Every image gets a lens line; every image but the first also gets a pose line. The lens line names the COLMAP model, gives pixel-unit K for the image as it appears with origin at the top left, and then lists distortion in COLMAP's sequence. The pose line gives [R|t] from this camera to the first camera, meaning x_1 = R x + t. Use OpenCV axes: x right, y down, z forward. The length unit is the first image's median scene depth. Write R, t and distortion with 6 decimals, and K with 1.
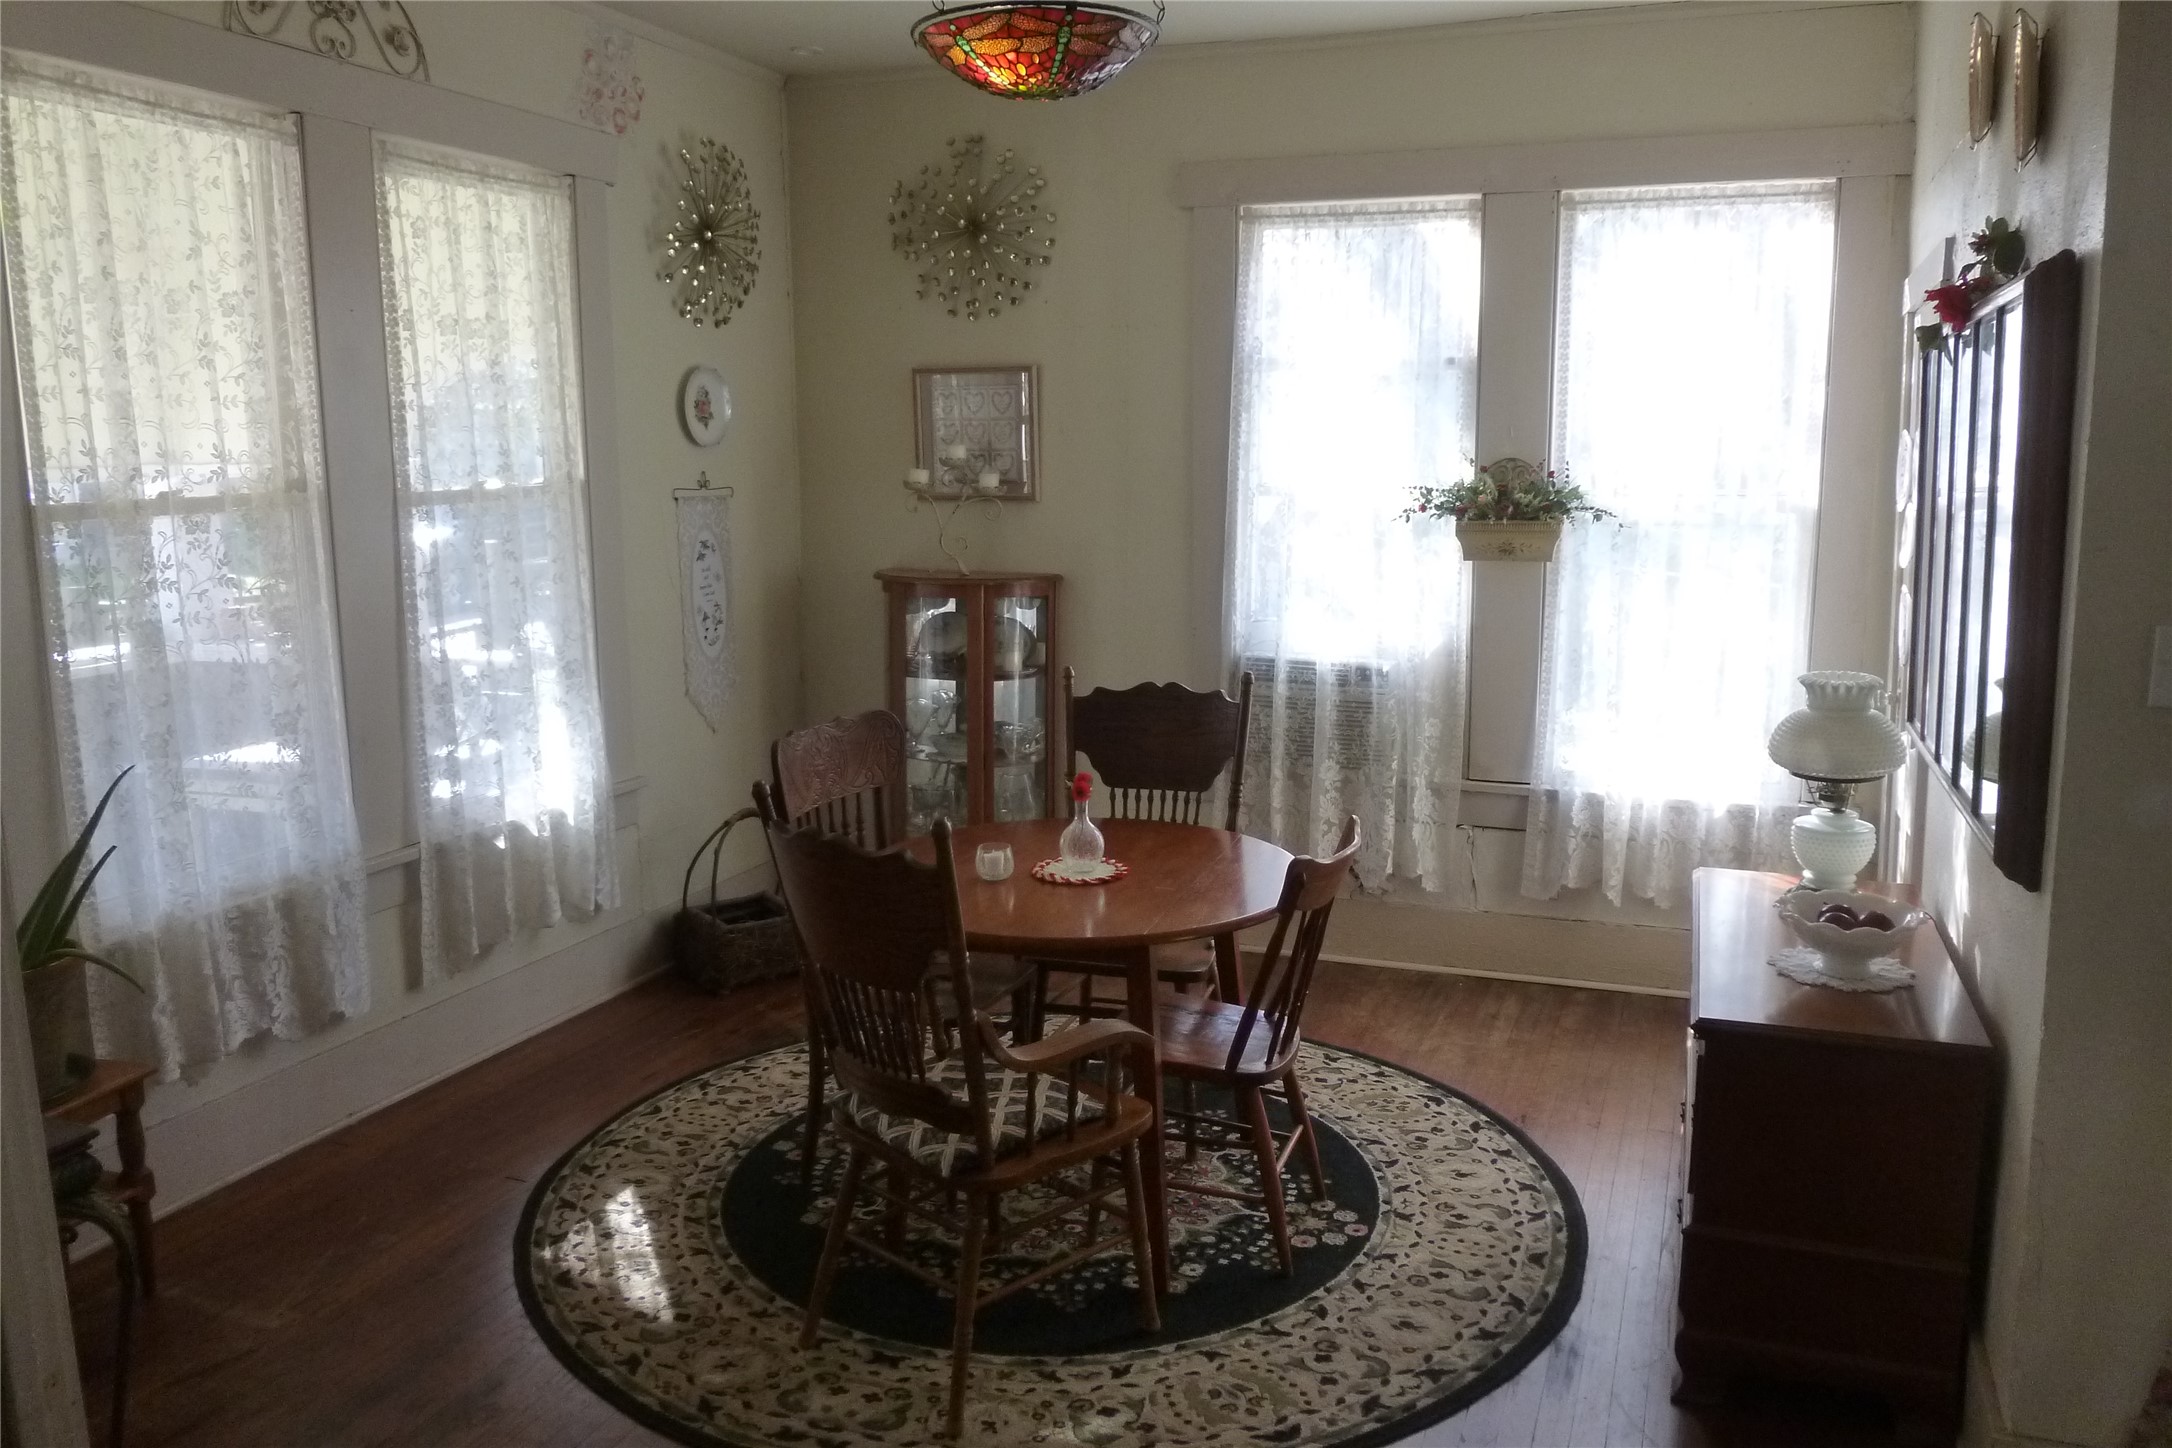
lens RADIAL K [[1648.4, 0, 1086.0], [0, 1648.4, 724.0], [0, 0, 1]] dist [-0.073101, 0.058216]
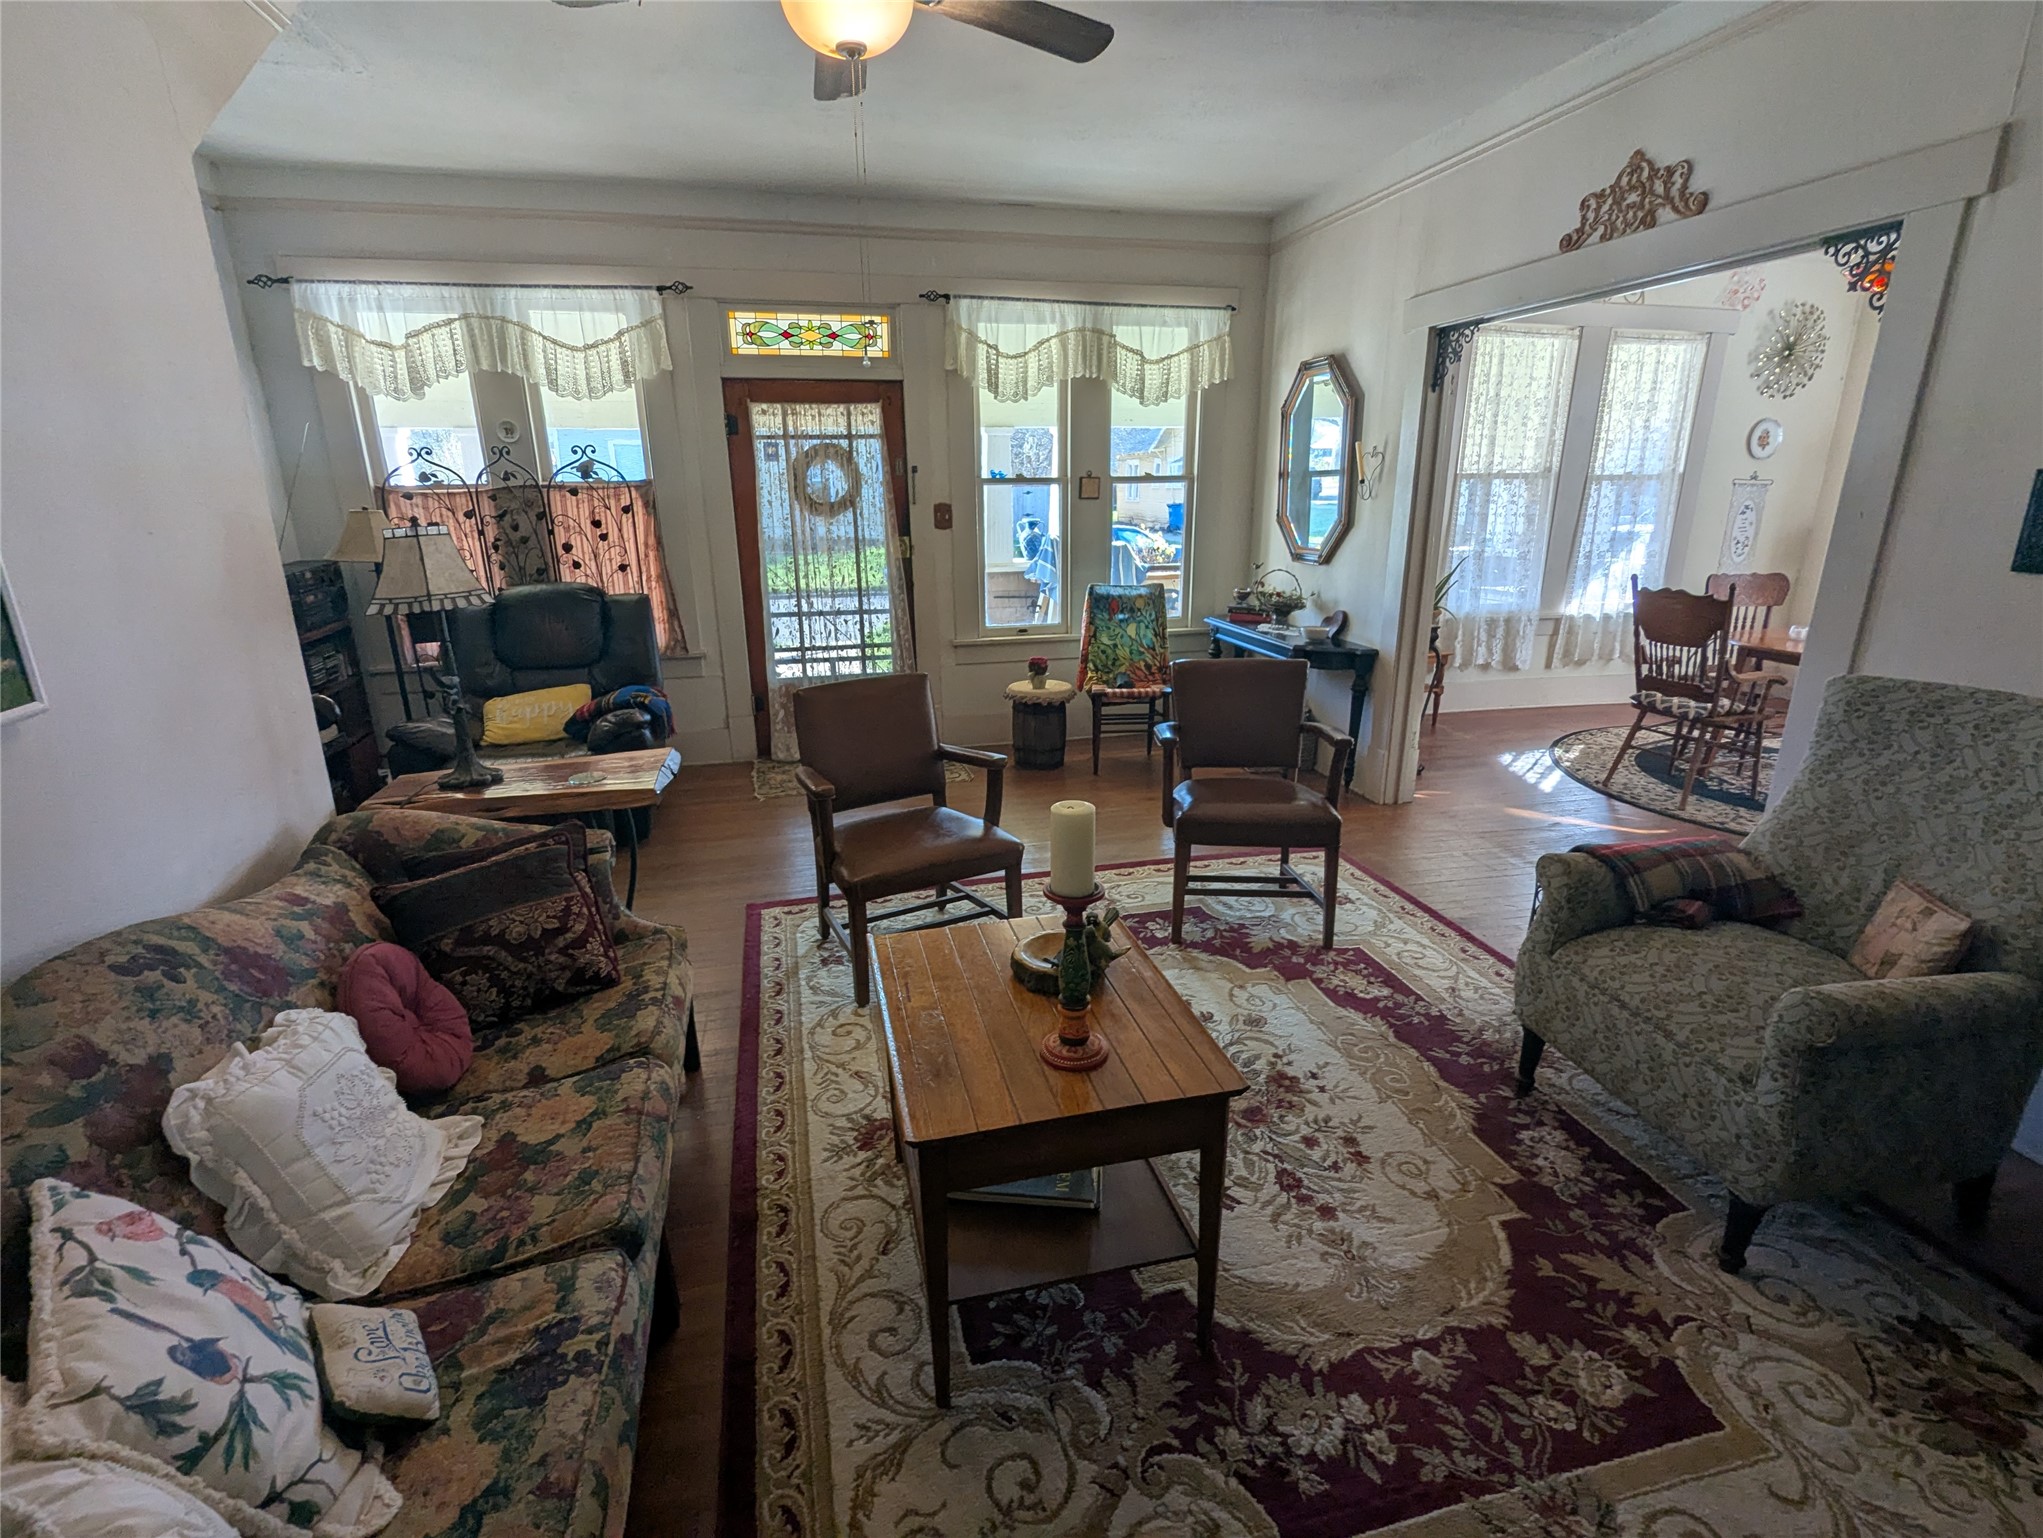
lens RADIAL K [[974.1, 0, 1018.5], [0, 974.1, 766.4], [0, 0, 1]] dist [-0.001738, 0.002603]
pose [[0.564630, 0.240679, -0.789473, 0.440483], [-0.145656, 0.970581, 0.191718, 0.158603], [0.812390, 0.006742, 0.583075, -0.702572]]
